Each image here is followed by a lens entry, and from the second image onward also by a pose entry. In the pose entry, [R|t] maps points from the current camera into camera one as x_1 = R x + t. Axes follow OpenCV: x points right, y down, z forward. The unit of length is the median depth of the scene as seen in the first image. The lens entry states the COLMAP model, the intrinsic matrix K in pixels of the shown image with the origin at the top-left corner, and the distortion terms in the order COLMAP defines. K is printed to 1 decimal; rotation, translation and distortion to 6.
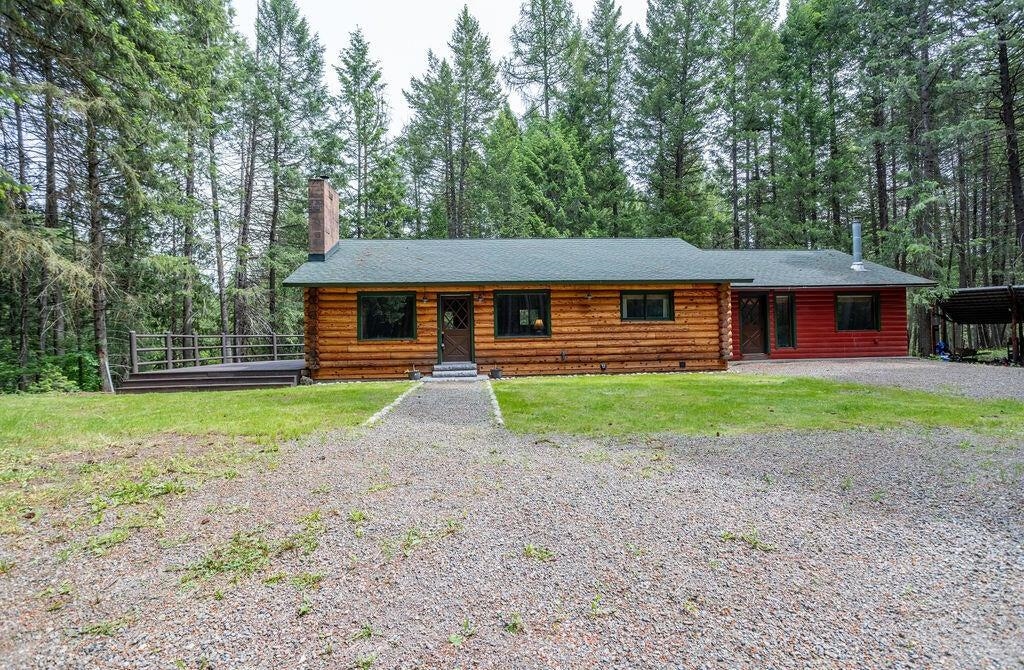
lens RADIAL K [[491.2, 0, 511.7], [0, 491.2, 336.6], [0, 0, 1]] dist [-0.035575, 0.001360]
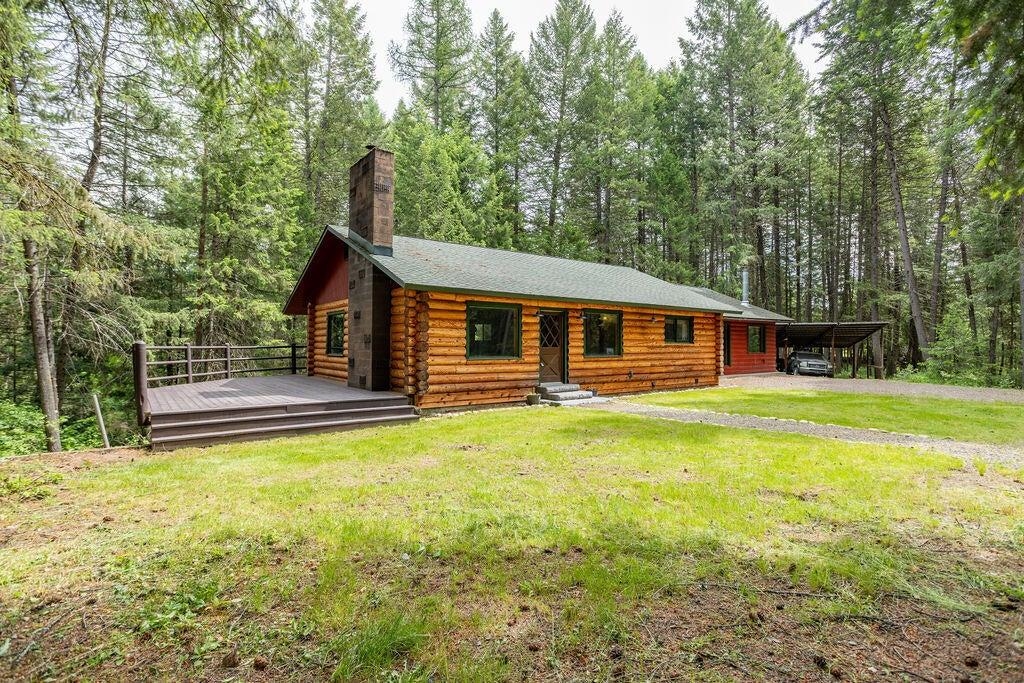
lens RADIAL K [[497.7, 0, 503.5], [0, 497.7, 340.7], [0, 0, 1]] dist [-0.018959, 0.007947]
pose [[0.847558, 0.026019, 0.530064, -0.643466], [-0.016918, 0.999614, -0.022016, -0.005285], [-0.530433, 0.009692, 0.847672, 0.228152]]
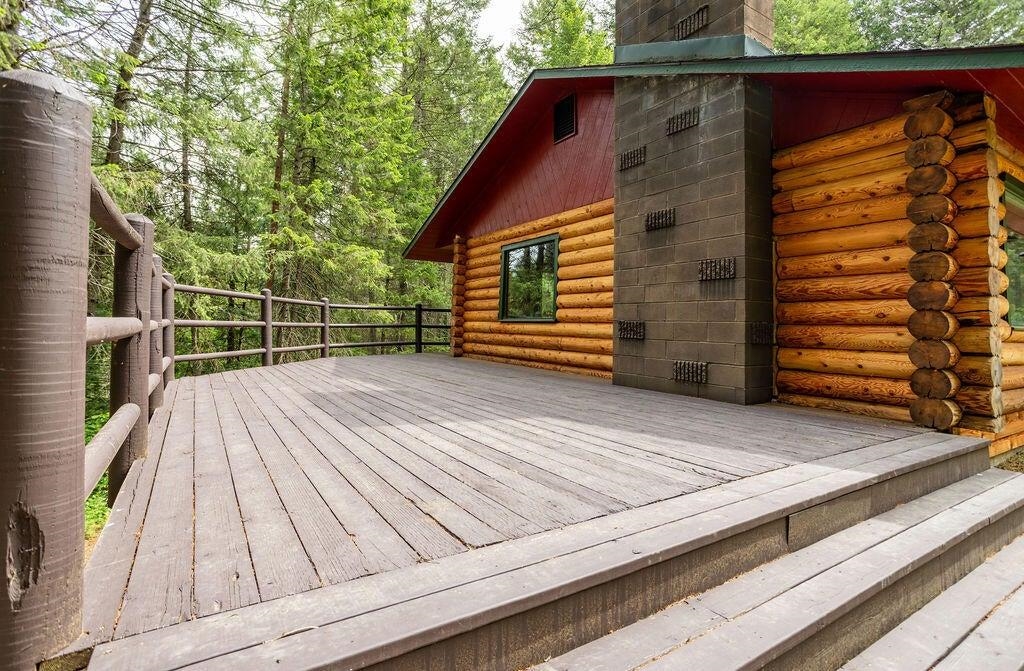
lens RADIAL K [[491.2, 0, 508.8], [0, 491.2, 297.7], [0, 0, 1]] dist [-0.035575, 0.001360]
pose [[0.881082, 0.068870, 0.467922, -0.669717], [-0.040426, 0.996687, -0.070575, 0.021850], [-0.471232, 0.043266, 0.880947, 0.800452]]
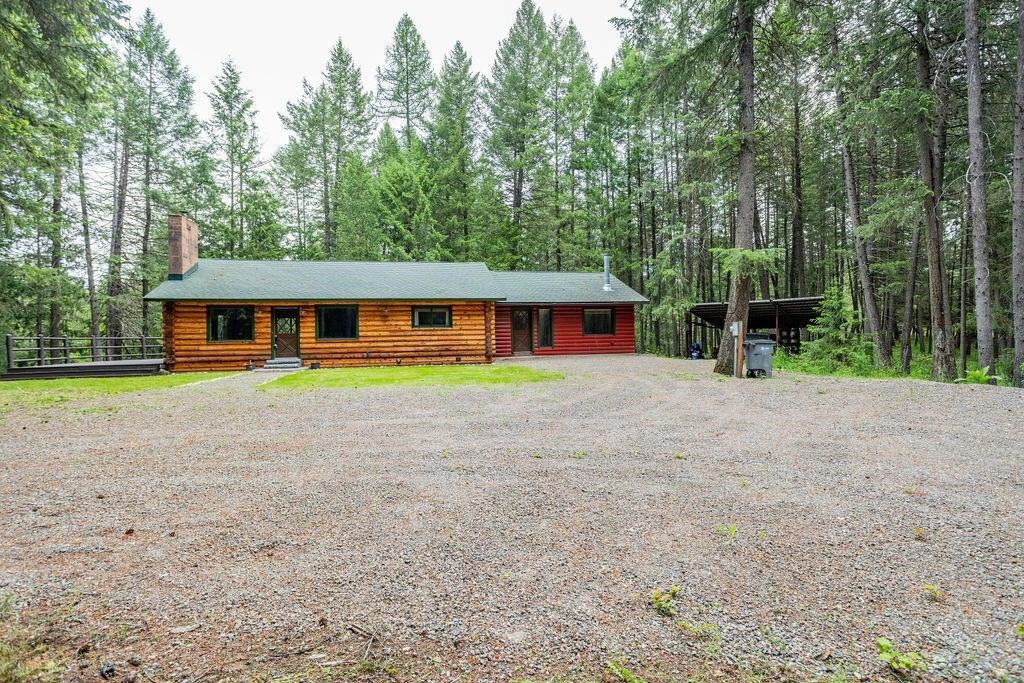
lens RADIAL K [[497.7, 0, 504.1], [0, 497.7, 338.4], [0, 0, 1]] dist [-0.018959, 0.007947]
pose [[0.988025, 0.001189, 0.154287, 0.248696], [-0.000975, 0.999998, -0.001464, 0.000385], [-0.154288, 0.001296, 0.988025, -0.406567]]
